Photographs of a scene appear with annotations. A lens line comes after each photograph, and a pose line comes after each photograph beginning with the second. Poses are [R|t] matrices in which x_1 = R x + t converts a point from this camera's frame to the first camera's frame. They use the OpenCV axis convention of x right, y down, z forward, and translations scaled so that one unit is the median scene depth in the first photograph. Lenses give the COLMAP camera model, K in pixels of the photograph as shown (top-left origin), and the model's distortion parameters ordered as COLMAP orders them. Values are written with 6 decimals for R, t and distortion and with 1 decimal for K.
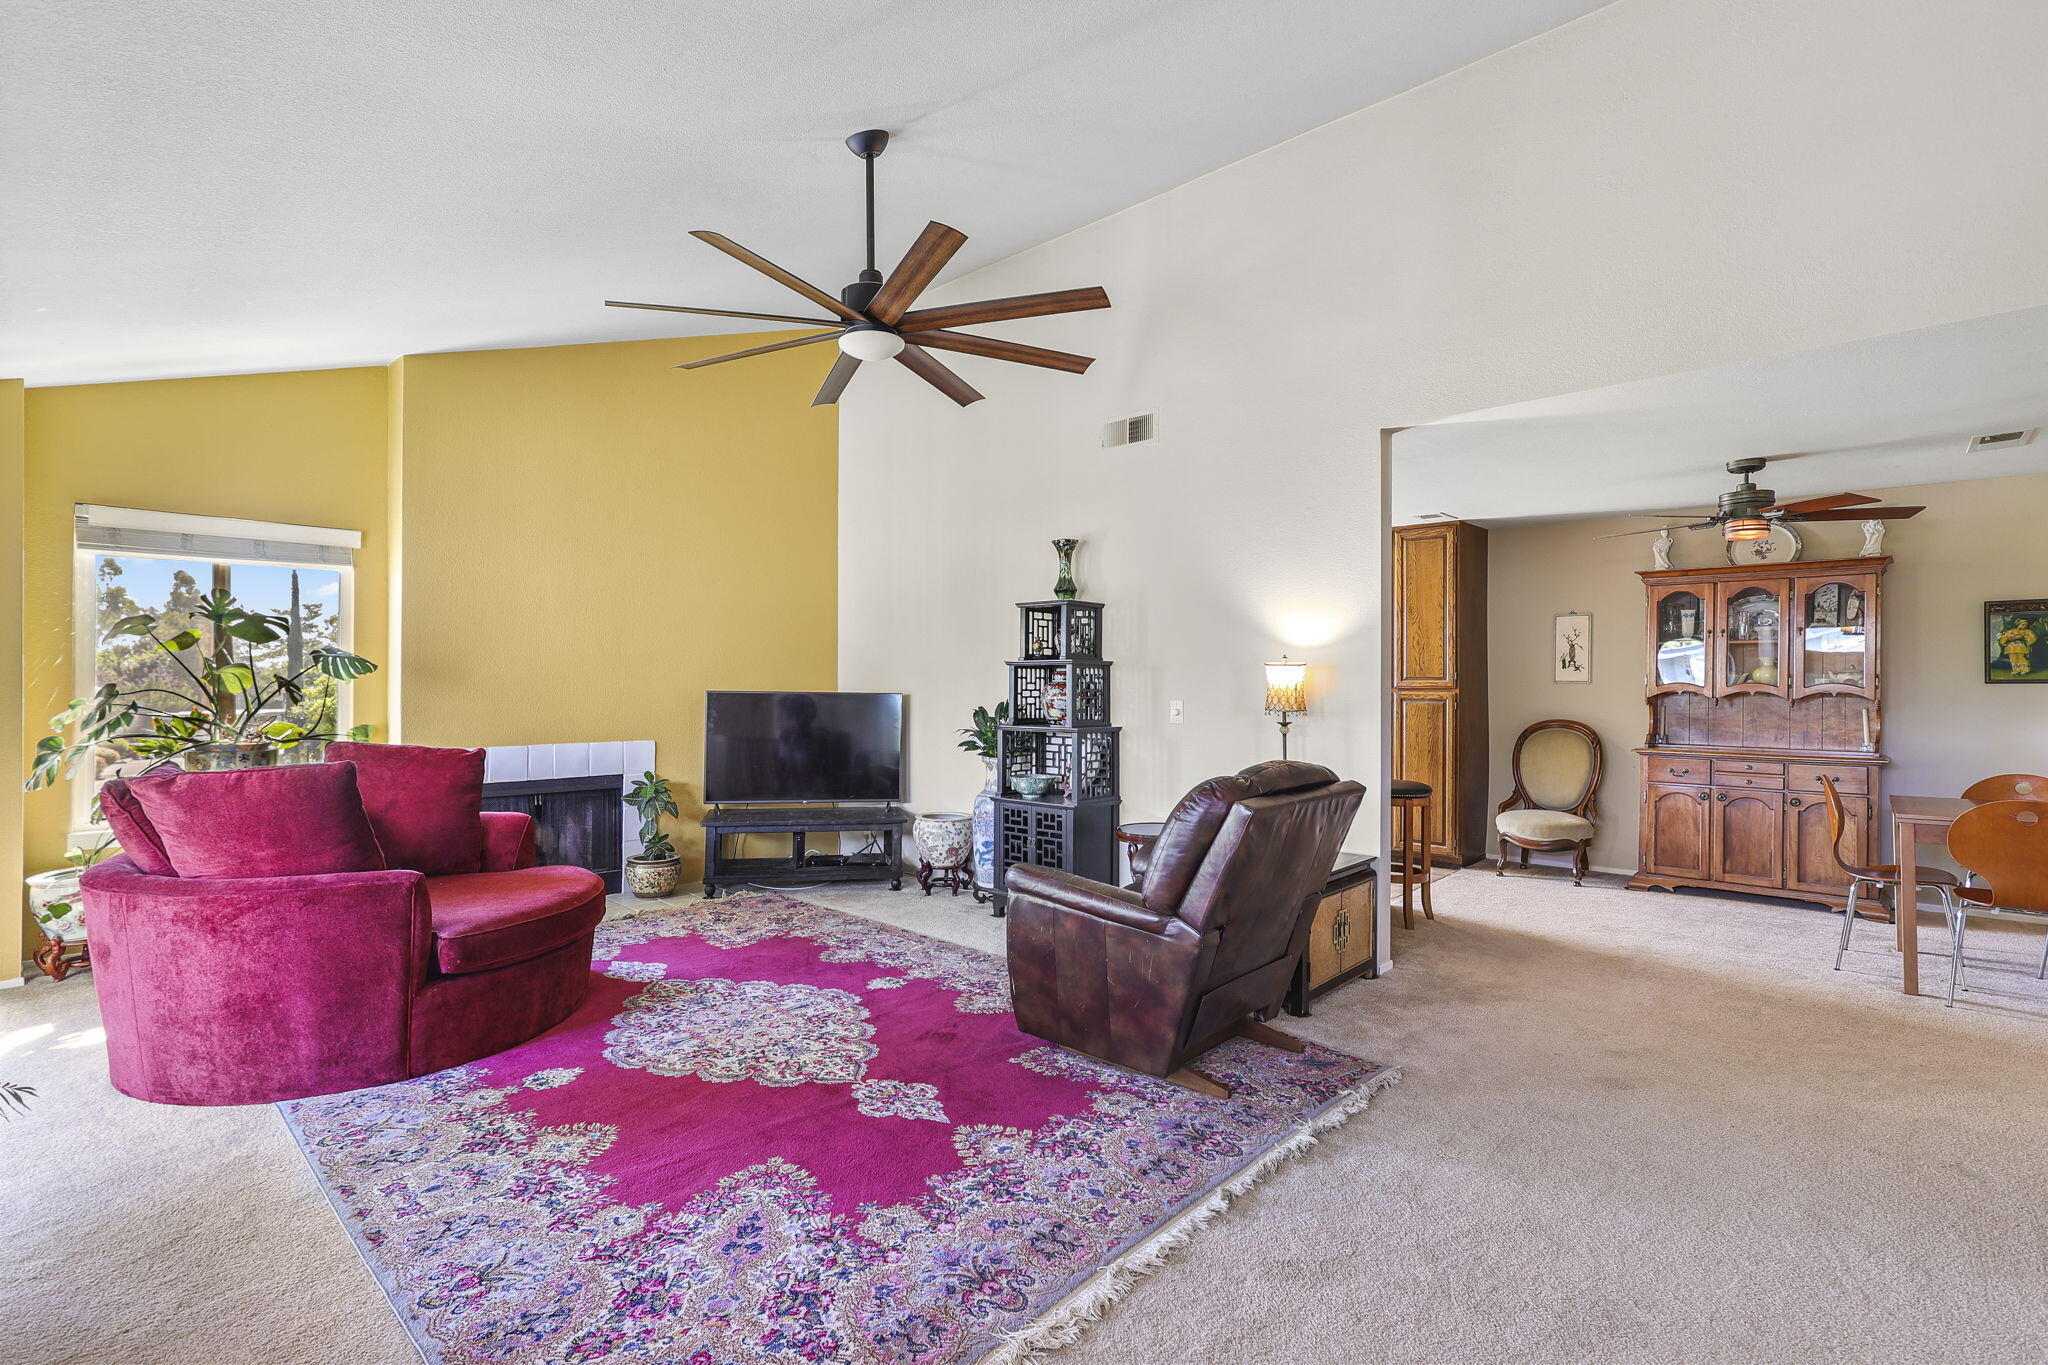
lens RADIAL K [[932.3, 0, 1017.7], [0, 932.3, 681.9], [0, 0, 1]] dist [0.000620, 0.000045]
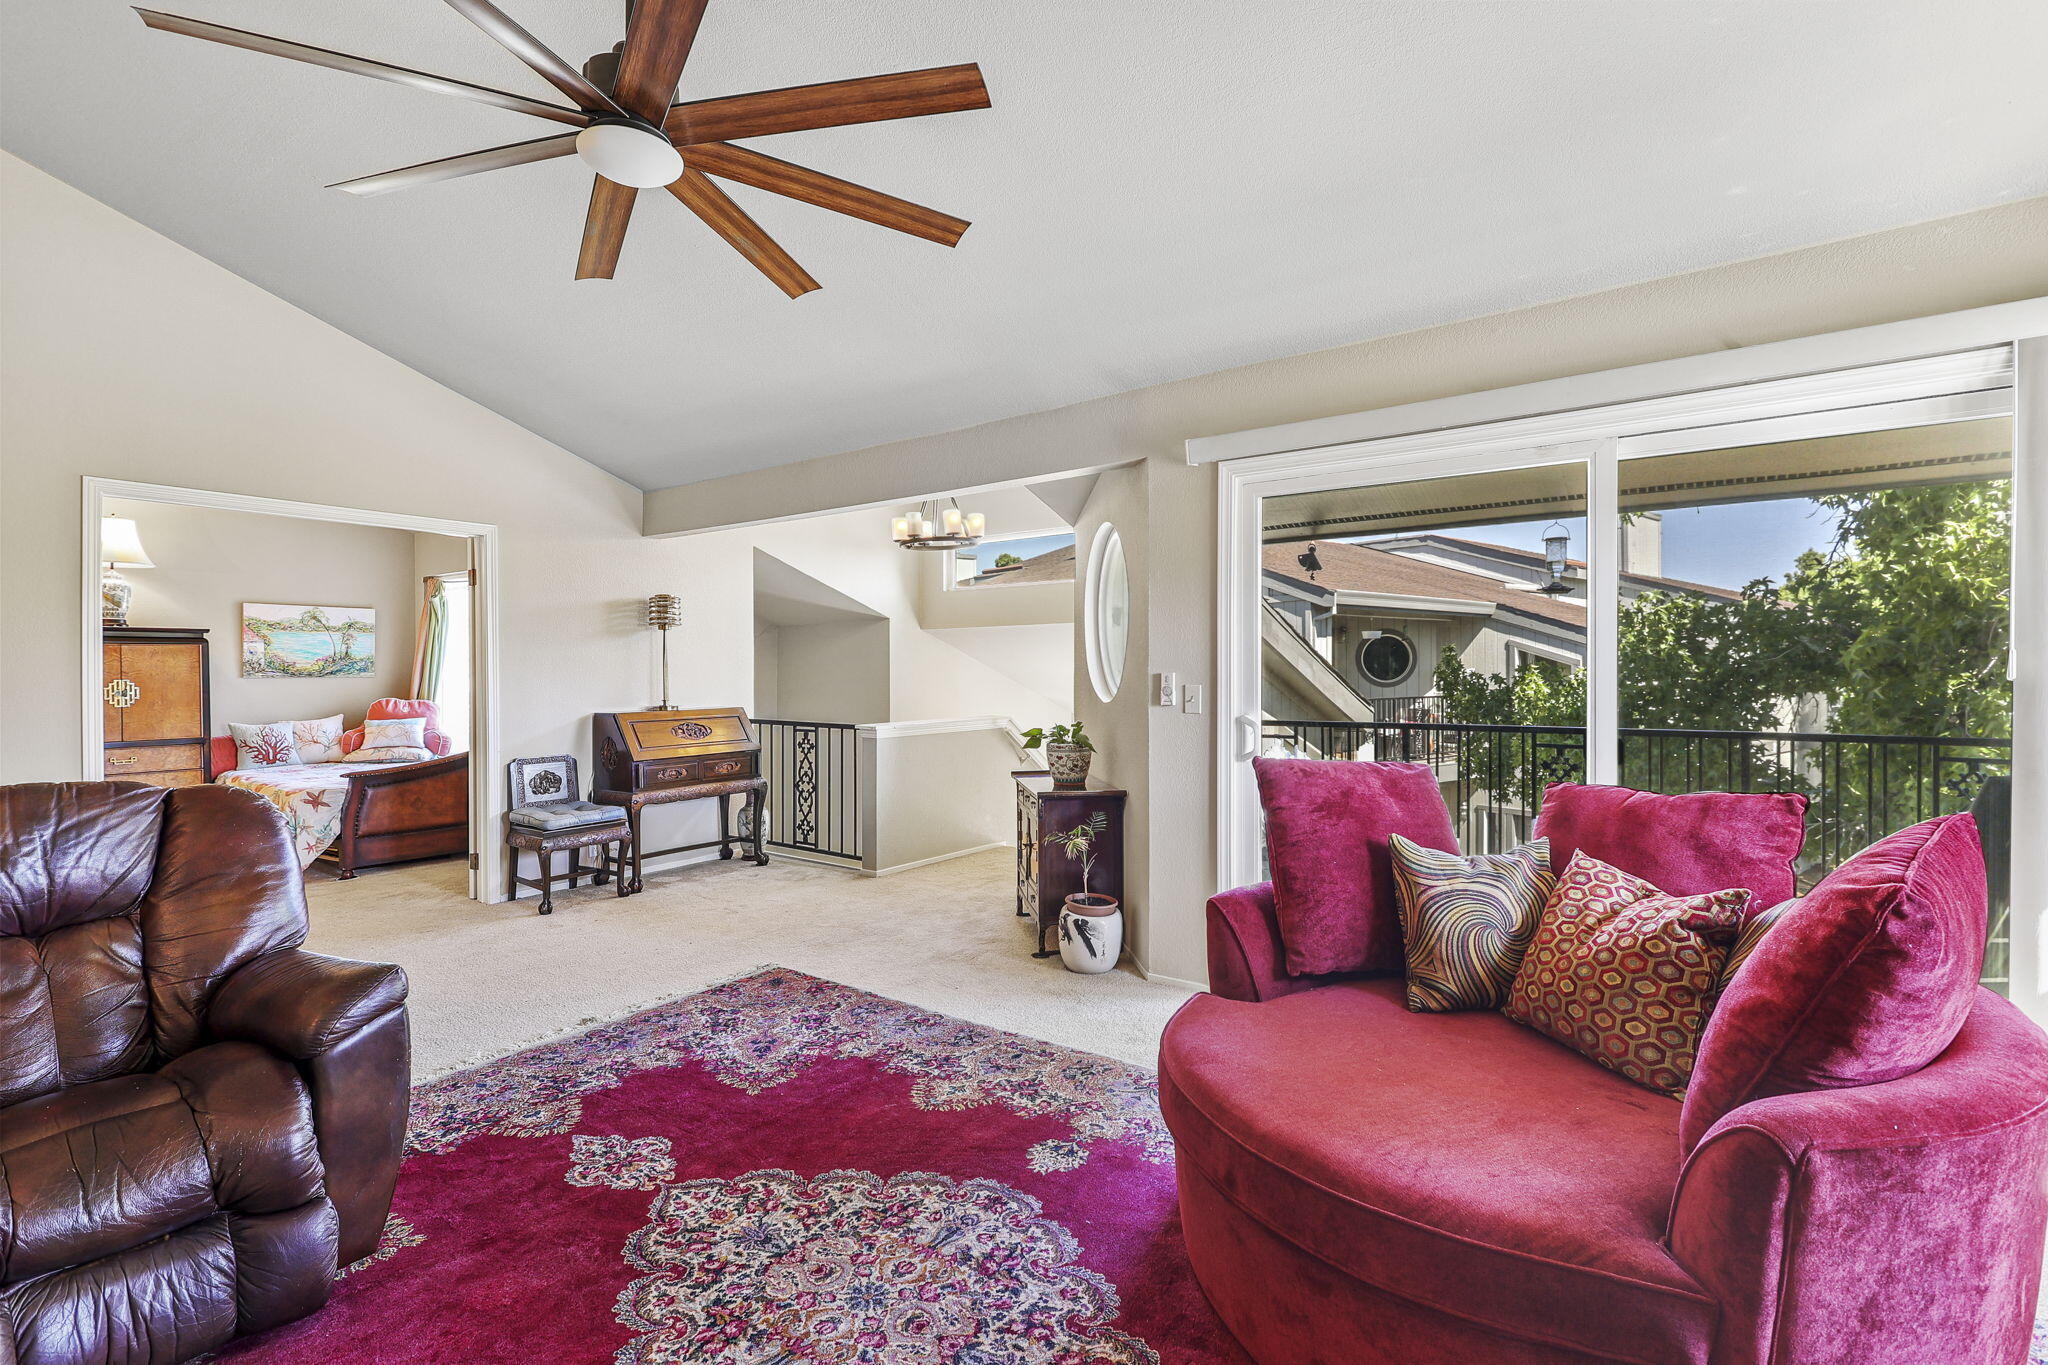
lens RADIAL K [[954.3, 0, 1020.5], [0, 954.3, 682.6], [0, 0, 1]] dist [0.002088, 0.000738]
pose [[-0.993121, 0.005139, -0.116976, -0.285254], [0.003300, 0.999868, 0.015910, -0.000918], [0.117043, 0.015415, -0.993007, 1.387960]]
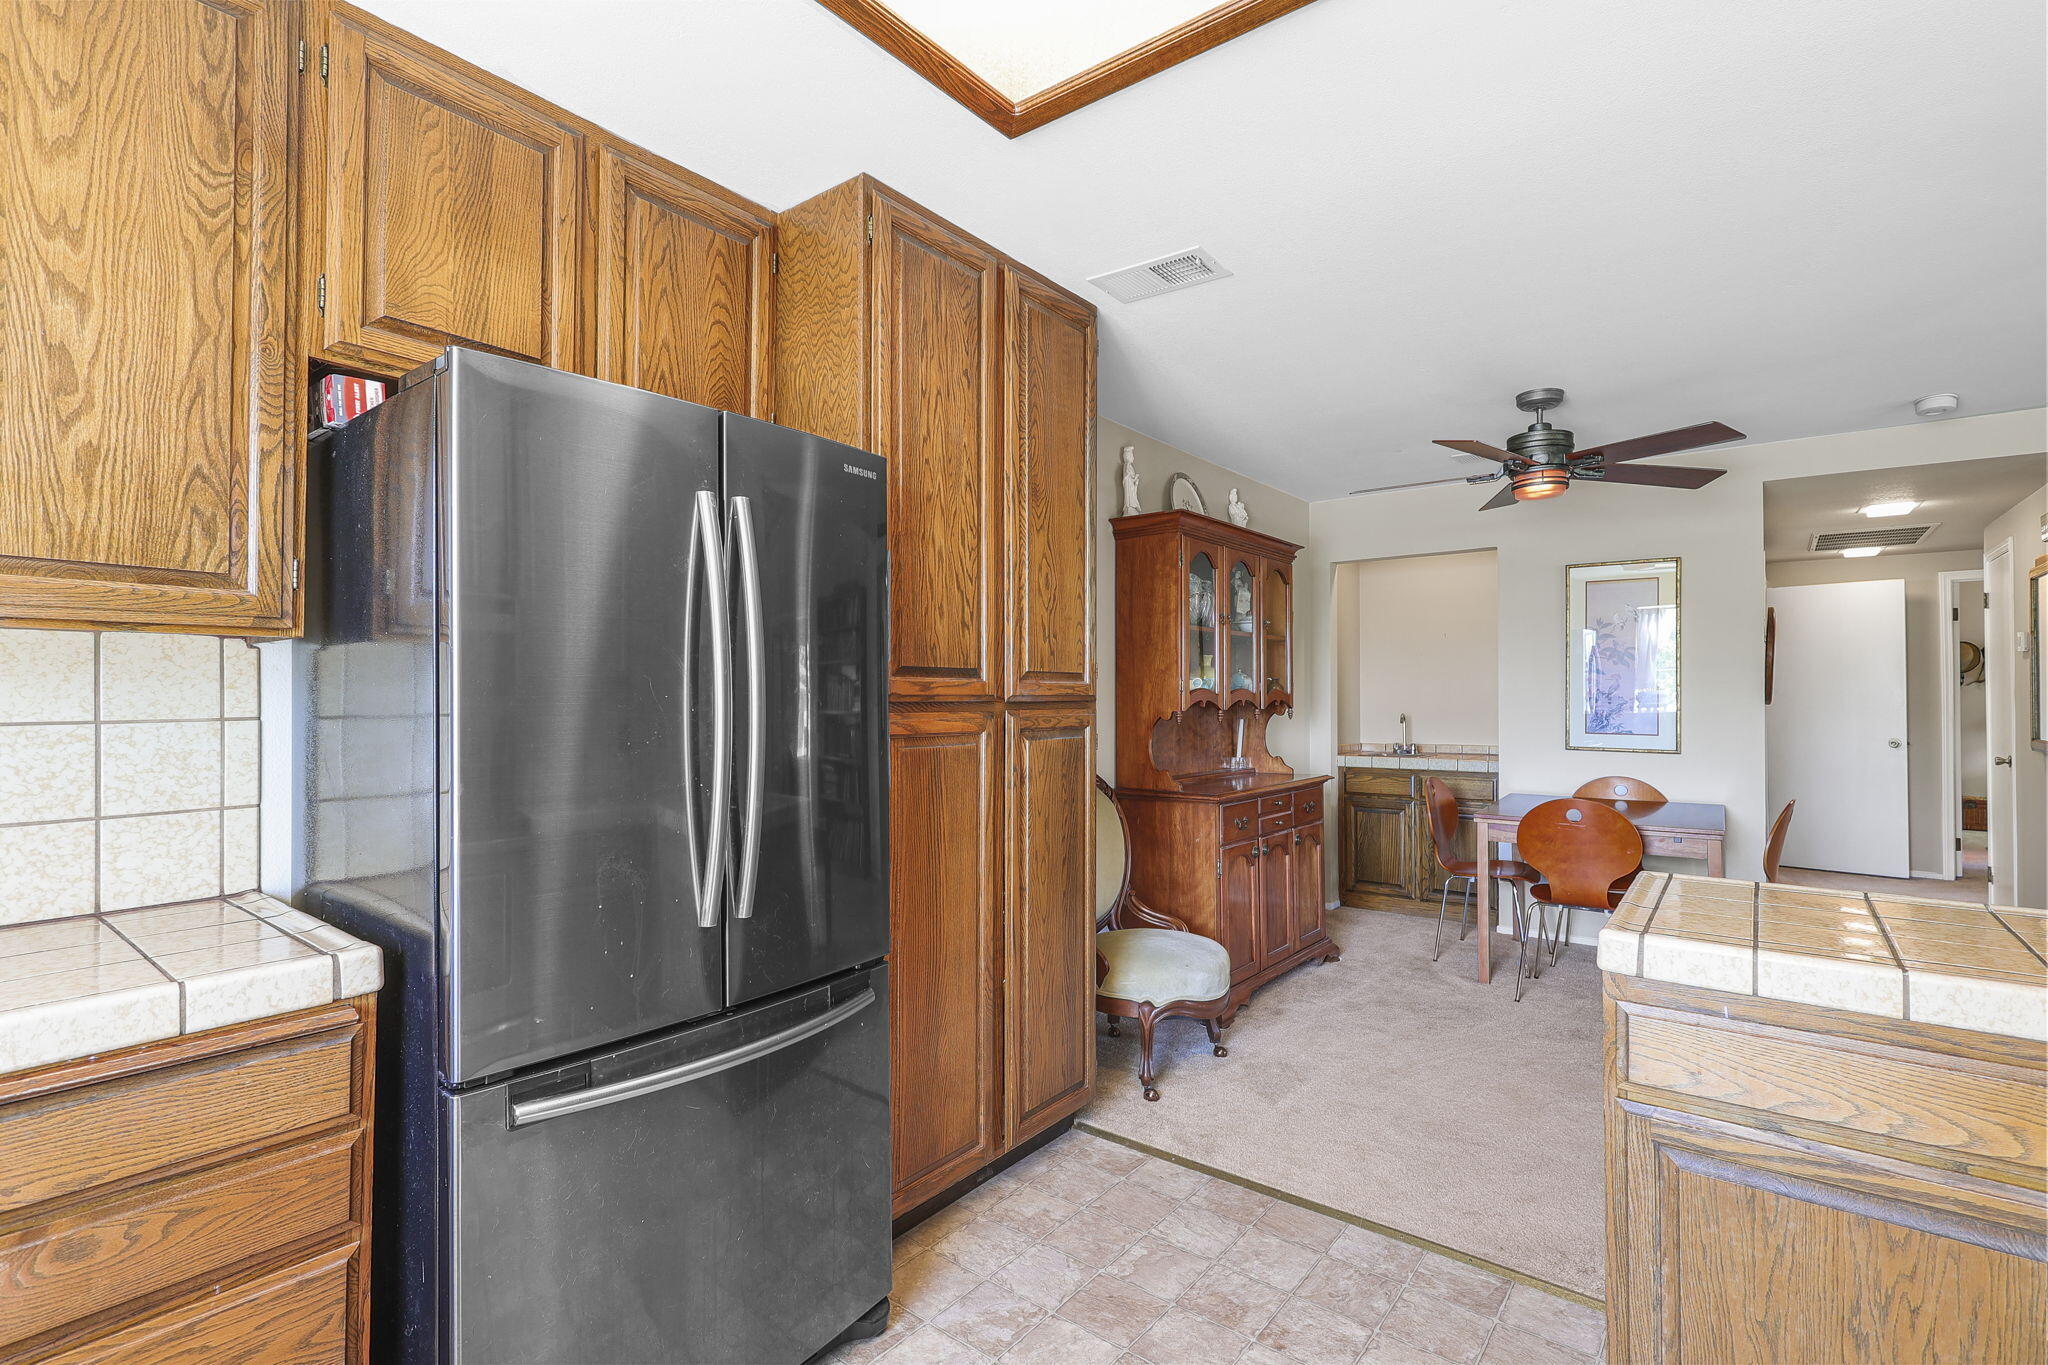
lens RADIAL K [[941.0, 0, 1027.6], [0, 941.0, 687.5], [0, 0, 1]] dist [0.000661, 0.001265]
pose [[-0.081854, 0.004664, 0.996633, 0.076940], [-0.001840, 0.999987, -0.004831, 0.005389], [-0.996643, -0.002229, -0.081845, 1.783192]]
